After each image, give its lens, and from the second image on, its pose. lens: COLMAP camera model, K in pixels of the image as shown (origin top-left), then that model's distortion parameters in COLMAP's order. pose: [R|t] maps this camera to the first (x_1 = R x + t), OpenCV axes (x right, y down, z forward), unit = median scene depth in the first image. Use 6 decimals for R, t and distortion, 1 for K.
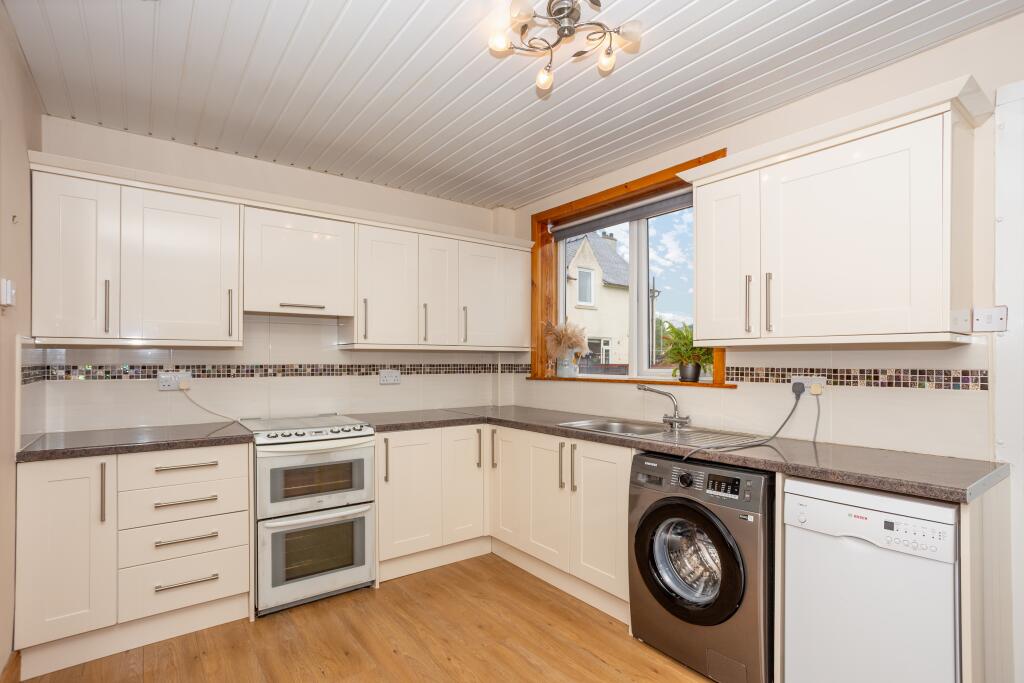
lens RADIAL K [[504.8, 0, 488.5], [0, 504.8, 358.9], [0, 0, 1]] dist [0.001152, 0.002922]
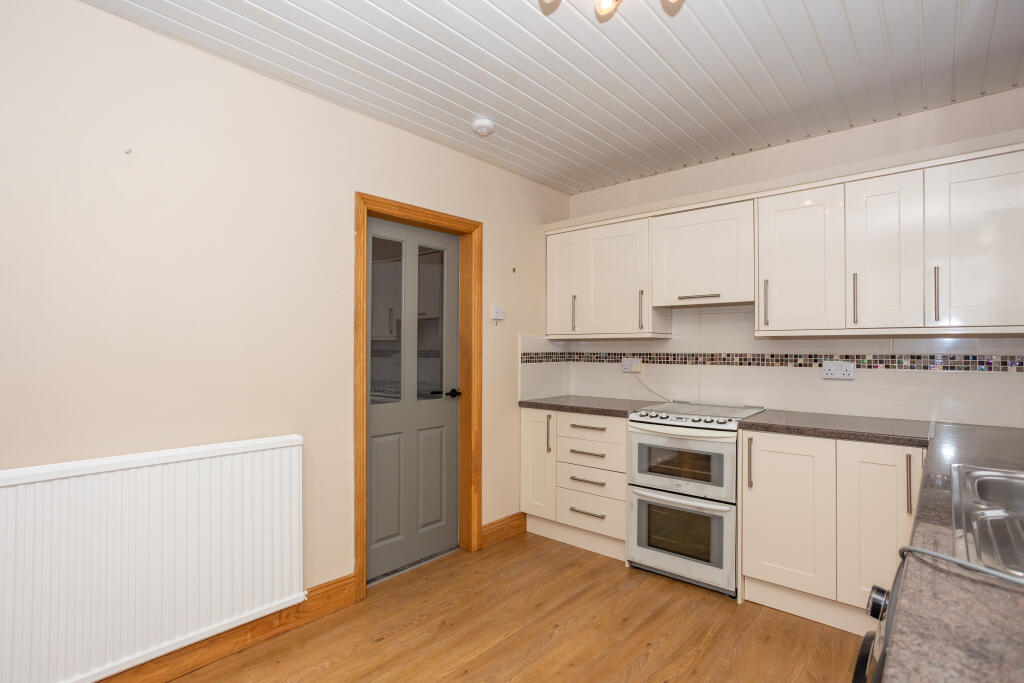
lens RADIAL K [[504.8, 0, 510.6], [0, 504.8, 343.5], [0, 0, 1]] dist [0.001152, 0.002922]
pose [[0.237911, -0.010989, -0.971225, 0.533212], [0.001197, 0.999939, -0.011021, 0.002128], [0.971286, 0.001460, 0.237910, 0.374221]]
